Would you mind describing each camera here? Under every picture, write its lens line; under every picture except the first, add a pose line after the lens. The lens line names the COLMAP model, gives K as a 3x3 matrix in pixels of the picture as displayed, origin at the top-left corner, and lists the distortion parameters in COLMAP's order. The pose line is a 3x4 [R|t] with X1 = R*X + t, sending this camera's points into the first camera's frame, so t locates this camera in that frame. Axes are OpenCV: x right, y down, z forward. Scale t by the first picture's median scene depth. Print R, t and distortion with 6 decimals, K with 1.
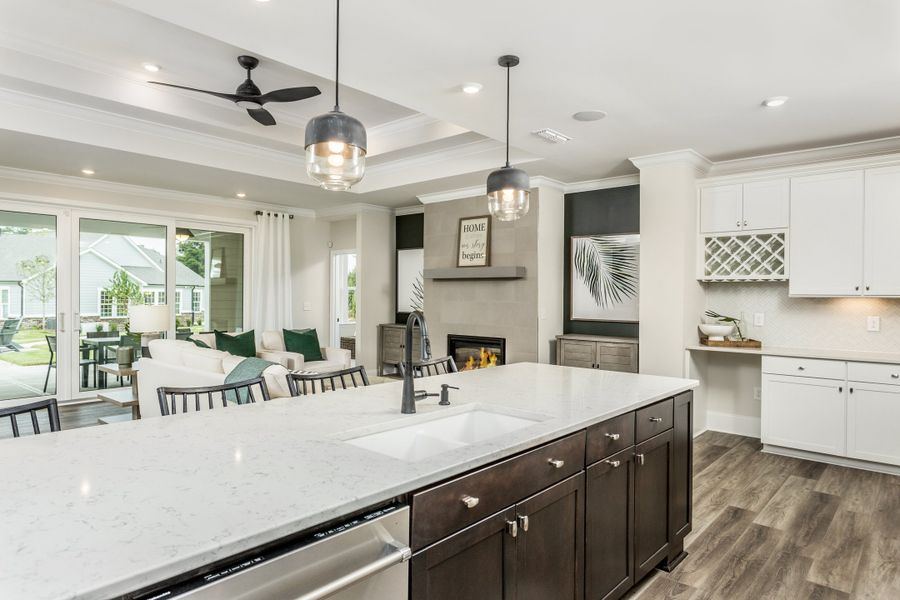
lens RADIAL K [[558.0, 0, 450.0], [0, 558.0, 300.0], [0, 0, 1]] dist [0.001532, 0.000706]
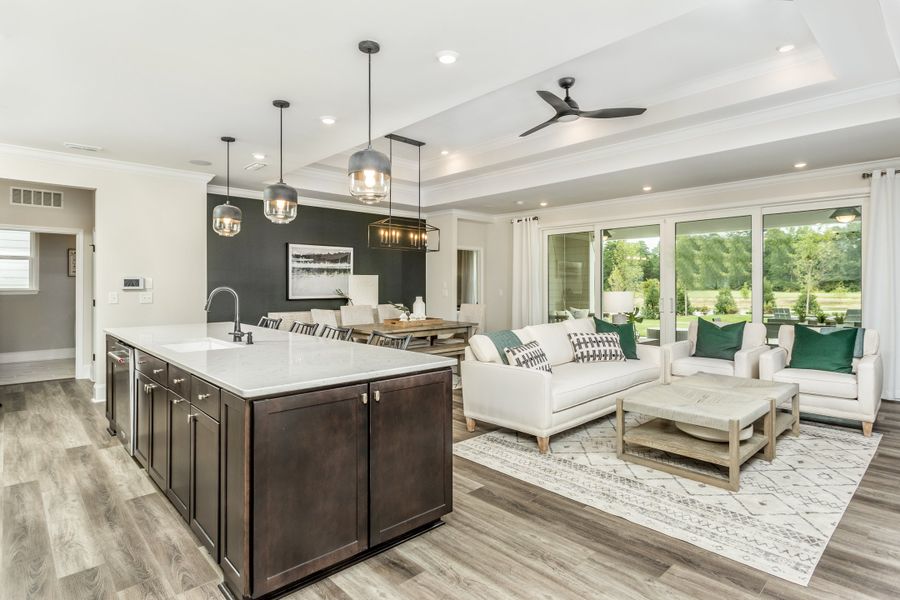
lens RADIAL K [[471.0, 0, 451.5], [0, 471.0, 283.5], [0, 0, 1]] dist [0.001689, -0.001169]
pose [[-0.092544, -0.013213, -0.995621, 0.883443], [-0.004807, 0.999906, -0.012823, 0.017898], [0.995697, 0.003599, -0.092598, 1.147034]]
